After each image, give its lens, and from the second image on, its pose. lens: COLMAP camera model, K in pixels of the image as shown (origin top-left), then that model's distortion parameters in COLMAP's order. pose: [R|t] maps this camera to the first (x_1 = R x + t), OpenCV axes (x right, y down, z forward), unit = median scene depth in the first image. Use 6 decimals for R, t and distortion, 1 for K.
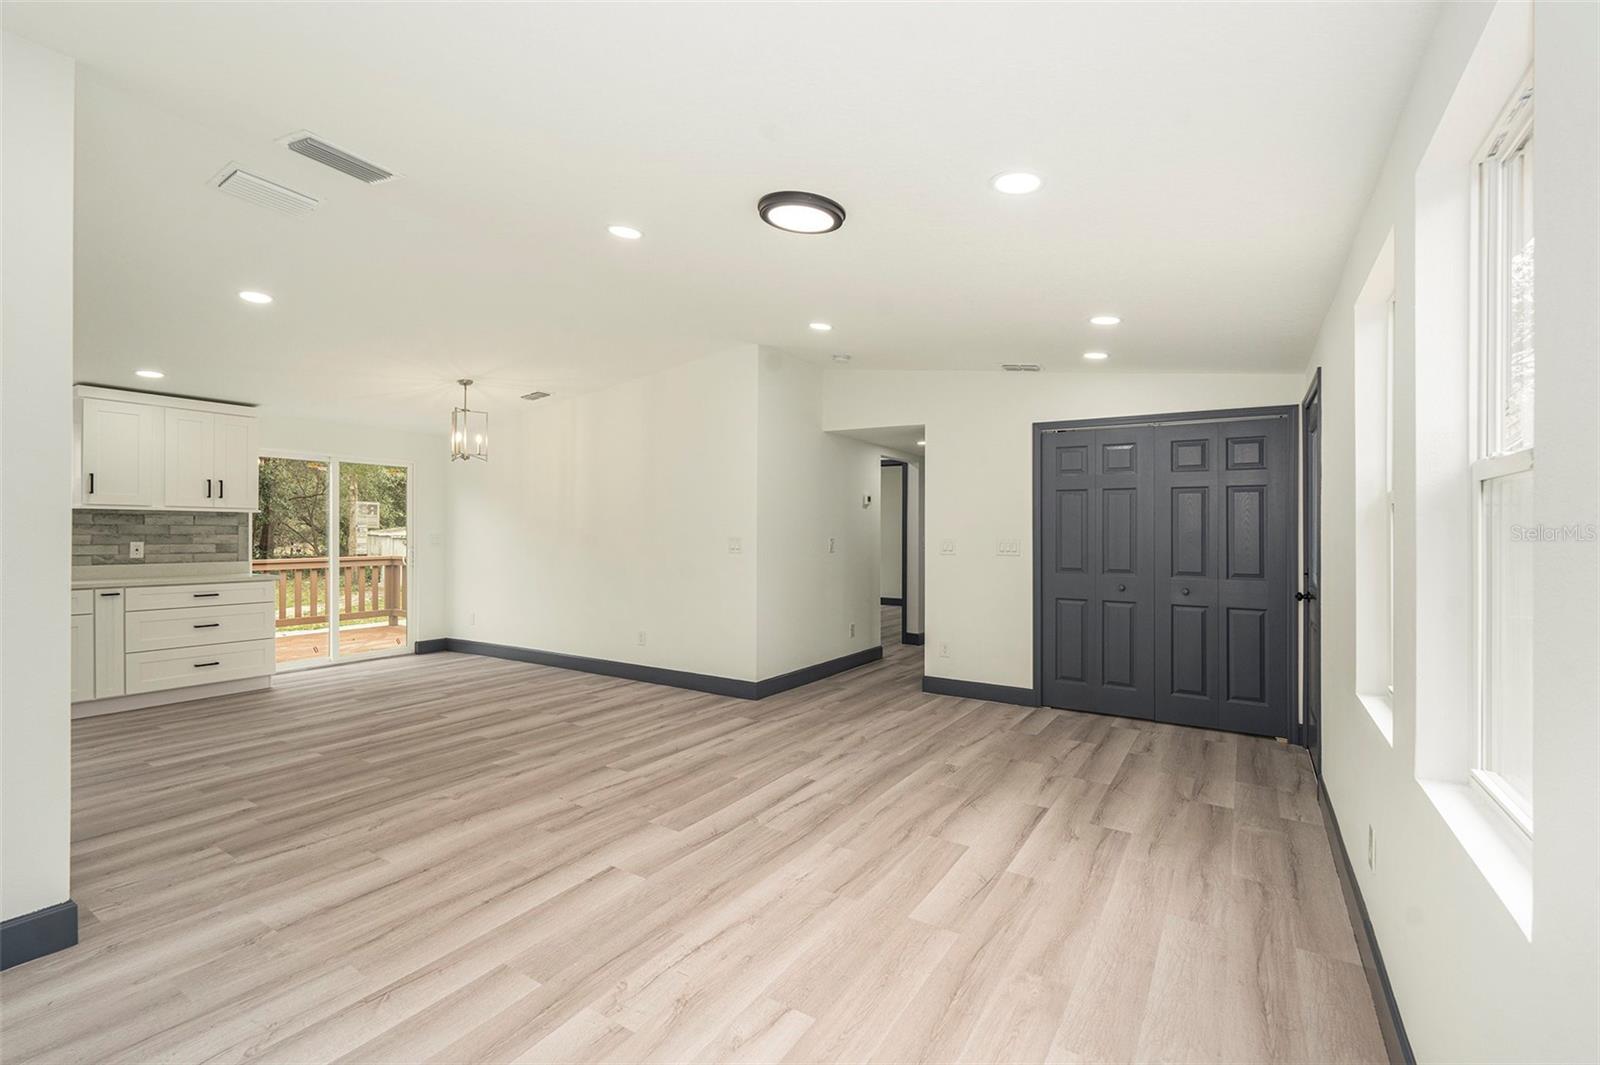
lens RADIAL K [[718.7, 0, 786.0], [0, 718.7, 531.3], [0, 0, 1]] dist [-0.004498, 0.001627]
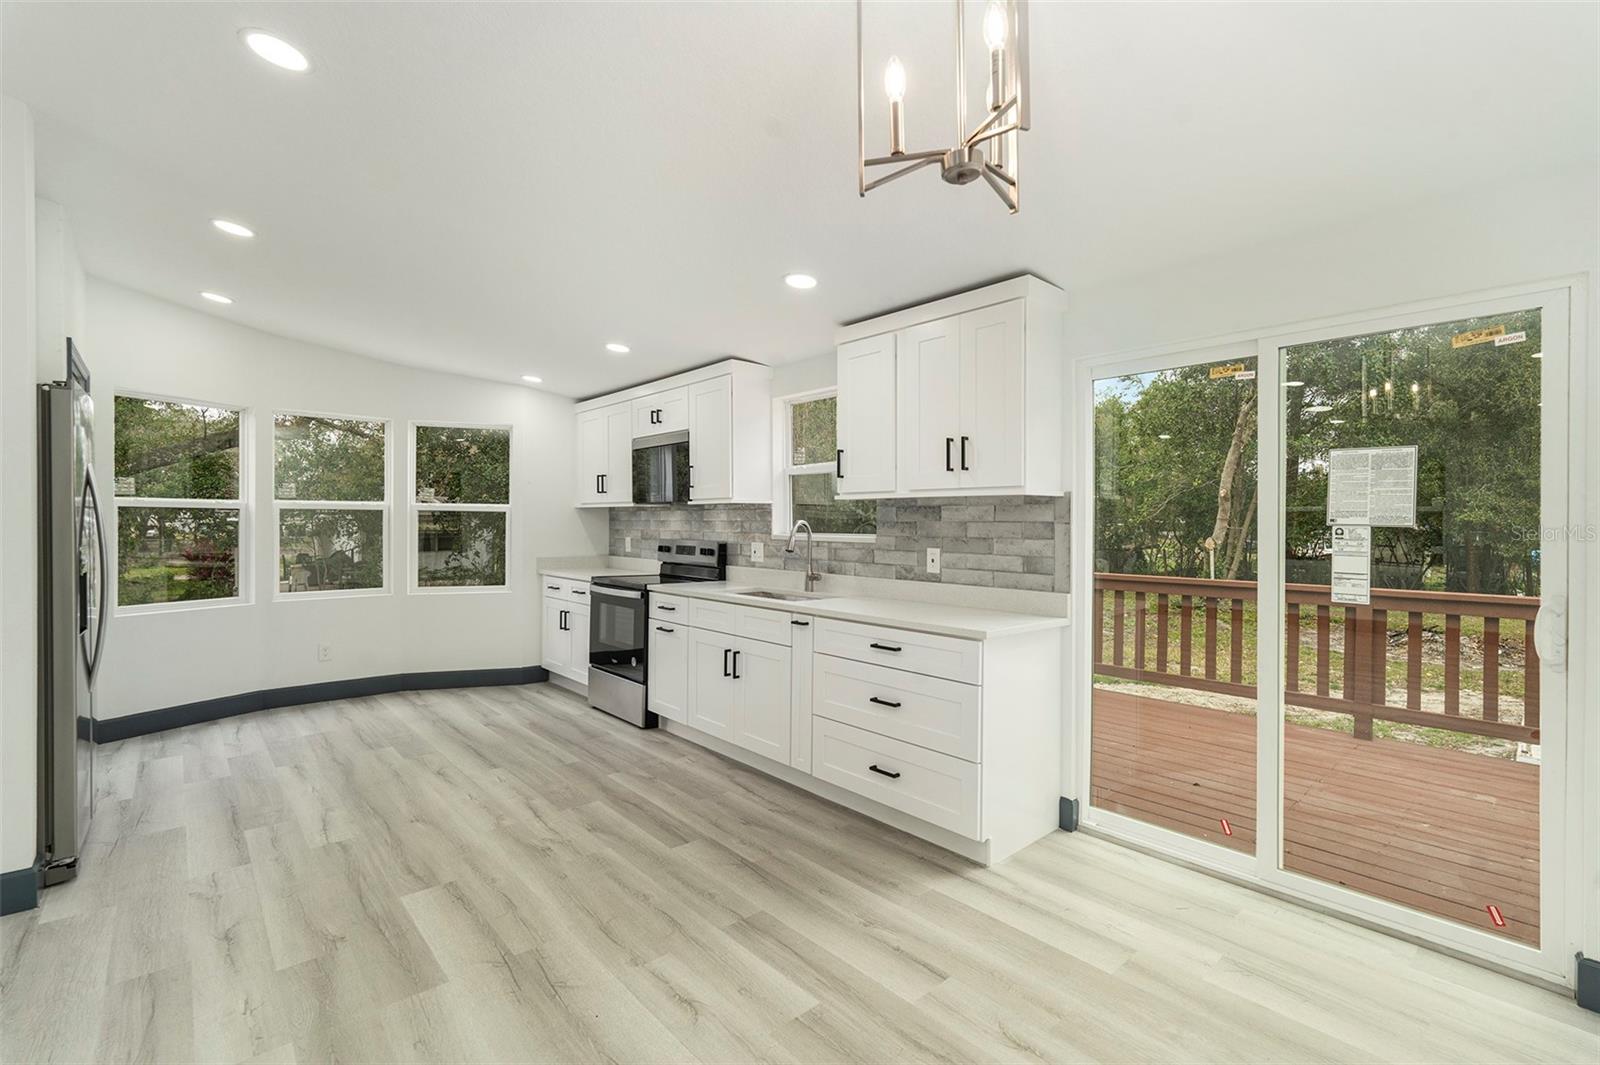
lens RADIAL K [[718.7, 0, 796.0], [0, 718.7, 540.1], [0, 0, 1]] dist [-0.004498, 0.001627]
pose [[-0.250393, 0.018837, -0.967961, -0.278043], [-0.001694, 0.999801, 0.019895, -0.006160], [0.968143, 0.006621, -0.250311, 1.196736]]
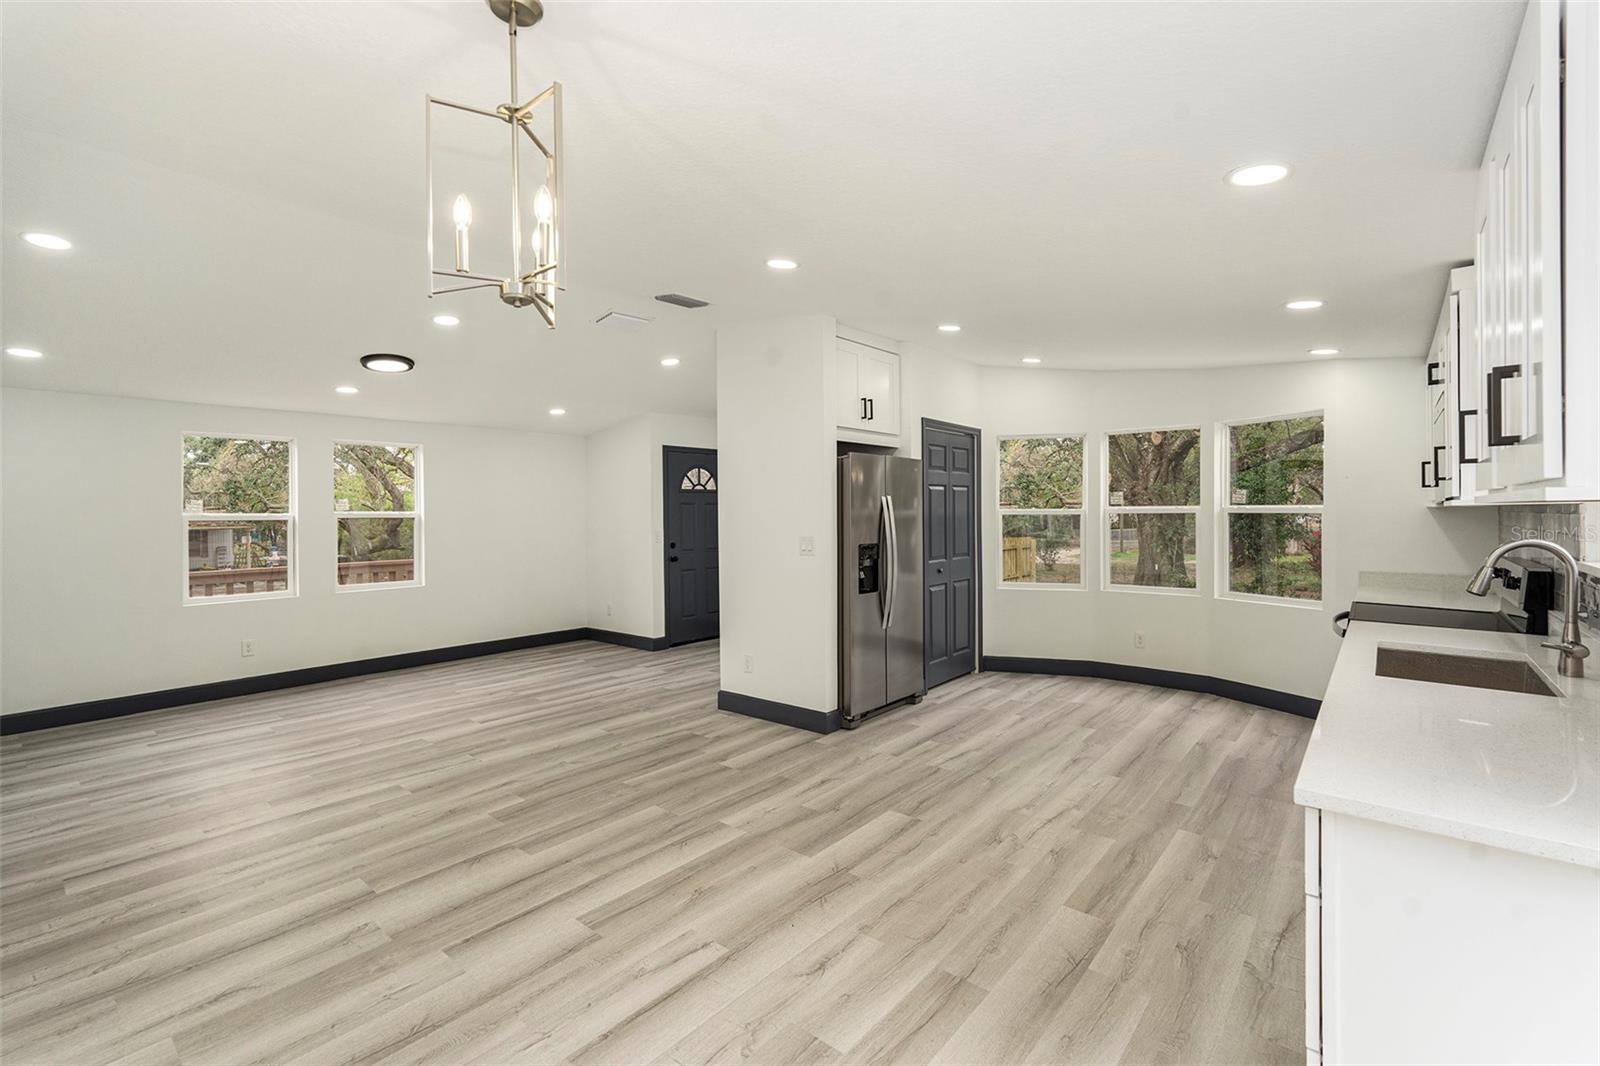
lens RADIAL K [[718.7, 0, 805.1], [0, 718.7, 520.9], [0, 0, 1]] dist [-0.004498, 0.001627]
pose [[-0.993814, 0.002643, 0.111030, -0.697108], [0.003858, 0.999935, 0.010727, -0.031049], [-0.110994, 0.011089, -0.993759, 1.501310]]
